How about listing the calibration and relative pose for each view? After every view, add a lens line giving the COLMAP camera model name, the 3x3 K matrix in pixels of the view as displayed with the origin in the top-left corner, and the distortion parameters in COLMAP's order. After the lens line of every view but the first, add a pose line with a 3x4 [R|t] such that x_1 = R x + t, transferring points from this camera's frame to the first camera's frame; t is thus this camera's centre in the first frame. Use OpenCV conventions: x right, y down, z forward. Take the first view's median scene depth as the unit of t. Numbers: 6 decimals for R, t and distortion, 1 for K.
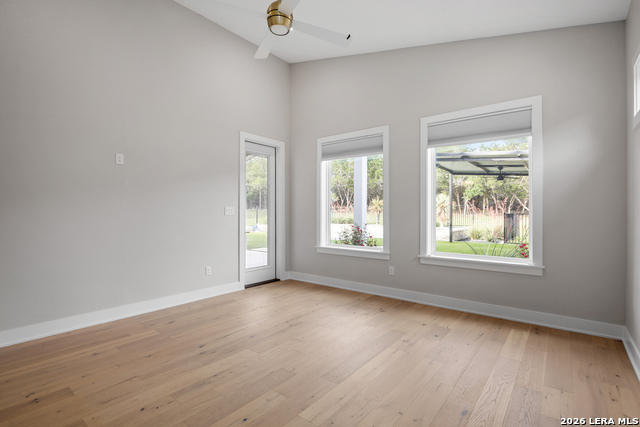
lens RADIAL K [[305.6, 0, 320.3], [0, 305.6, 212.3], [0, 0, 1]] dist [0.013563, 0.000802]
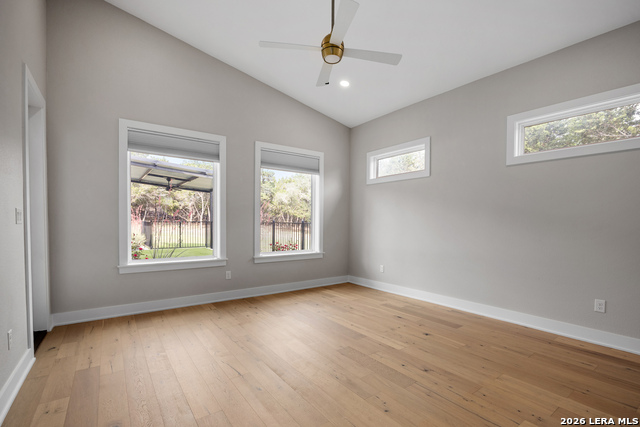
lens RADIAL K [[305.6, 0, 313.8], [0, 305.6, 227.3], [0, 0, 1]] dist [0.013563, 0.000802]
pose [[0.279633, -0.011383, 0.960040, -0.754500], [0.002782, 0.999935, 0.011046, 0.015181], [-0.960103, -0.000418, 0.279646, 0.450450]]
